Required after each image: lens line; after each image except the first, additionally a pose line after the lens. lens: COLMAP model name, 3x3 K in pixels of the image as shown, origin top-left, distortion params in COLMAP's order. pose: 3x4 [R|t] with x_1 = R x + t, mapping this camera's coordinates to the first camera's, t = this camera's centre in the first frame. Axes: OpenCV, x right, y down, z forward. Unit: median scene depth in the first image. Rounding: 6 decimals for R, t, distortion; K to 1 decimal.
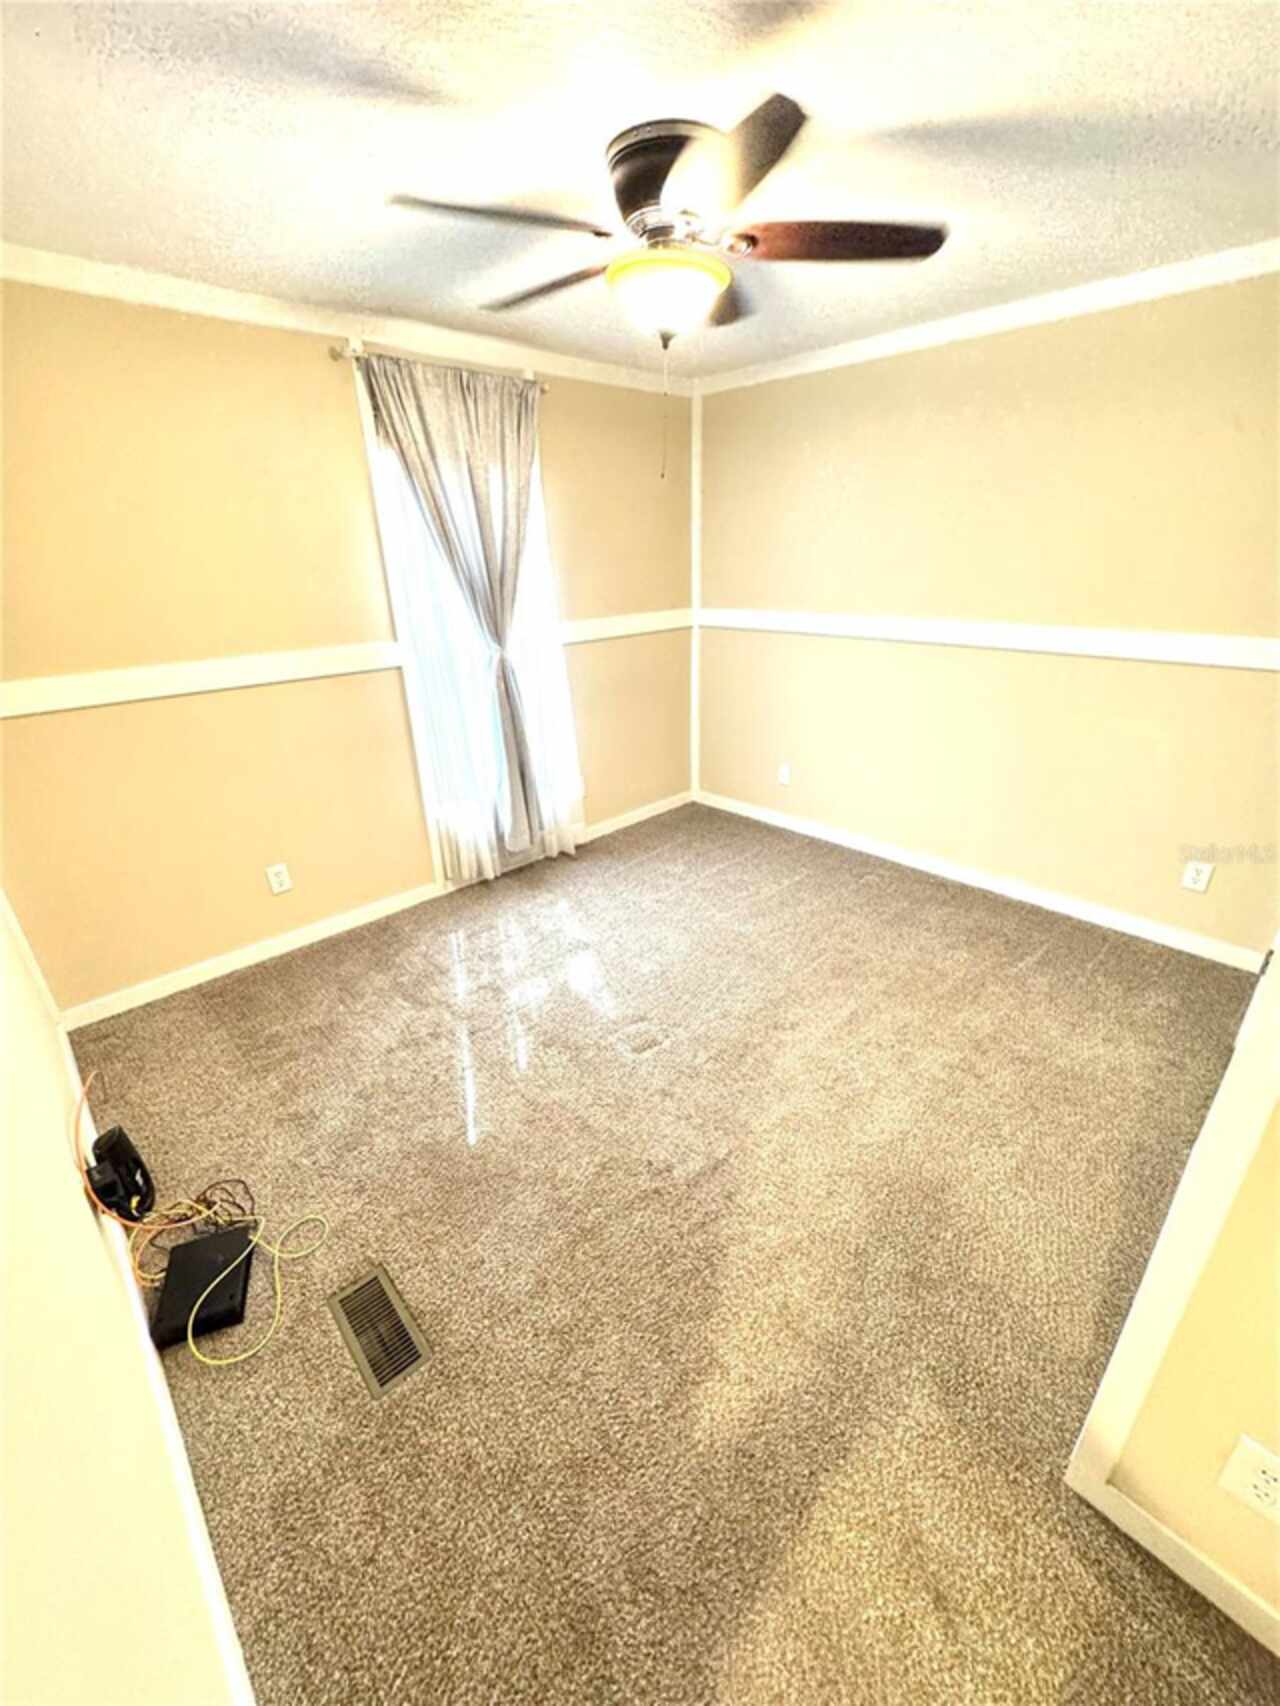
lens RADIAL K [[682.9, 0, 638.9], [0, 682.9, 853.5], [0, 0, 1]] dist [-0.002822, 0.000816]
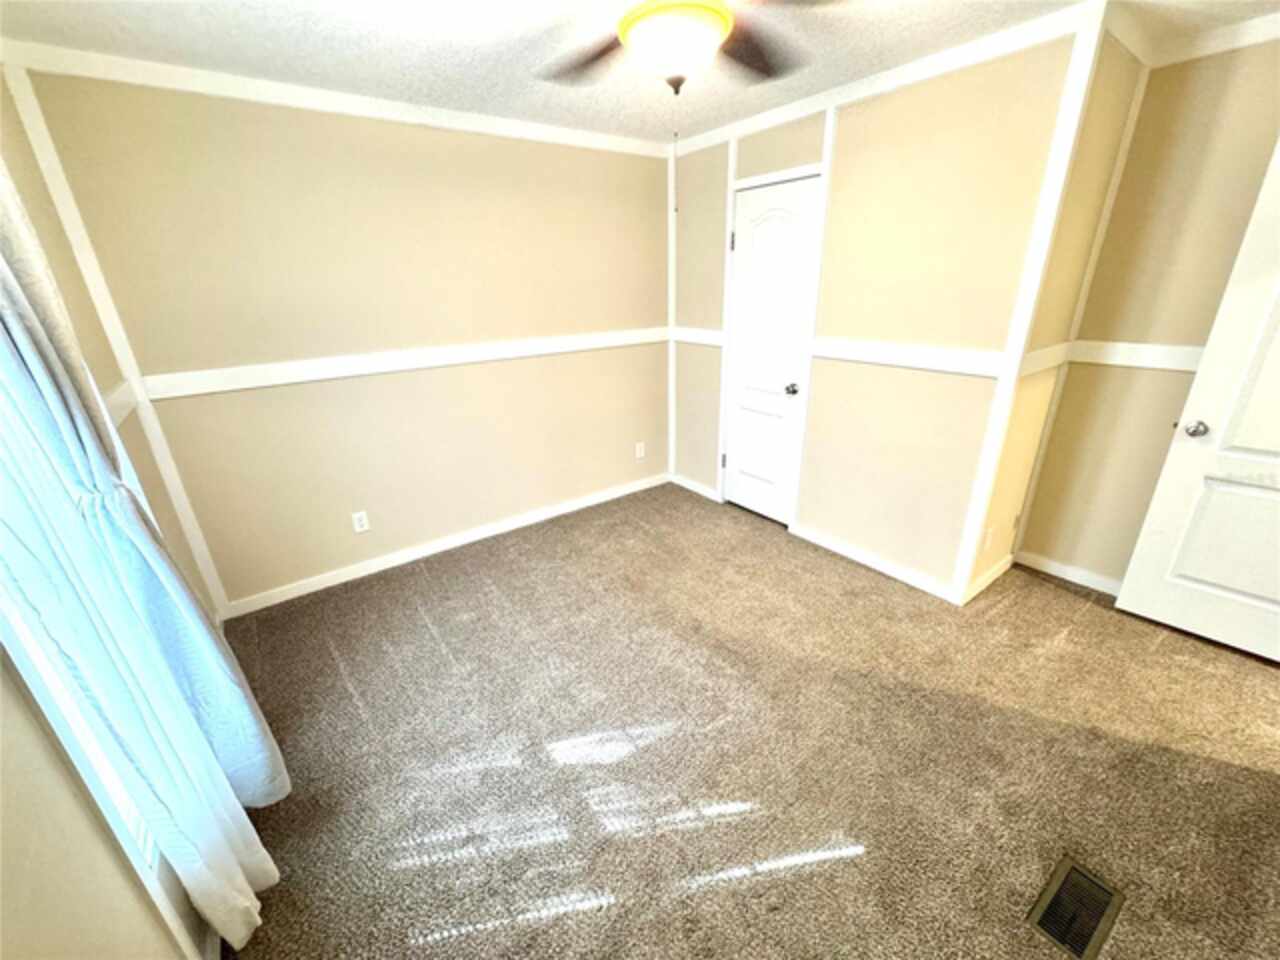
lens RADIAL K [[512.4, 0, 640.6], [0, 512.4, 486.2], [0, 0, 1]] dist [-0.002822, 0.000816]
pose [[0.119490, -0.350359, 0.928962, -0.592172], [0.426944, 0.862868, 0.270514, -0.280840], [-0.896348, 0.364292, 0.252688, 0.678627]]
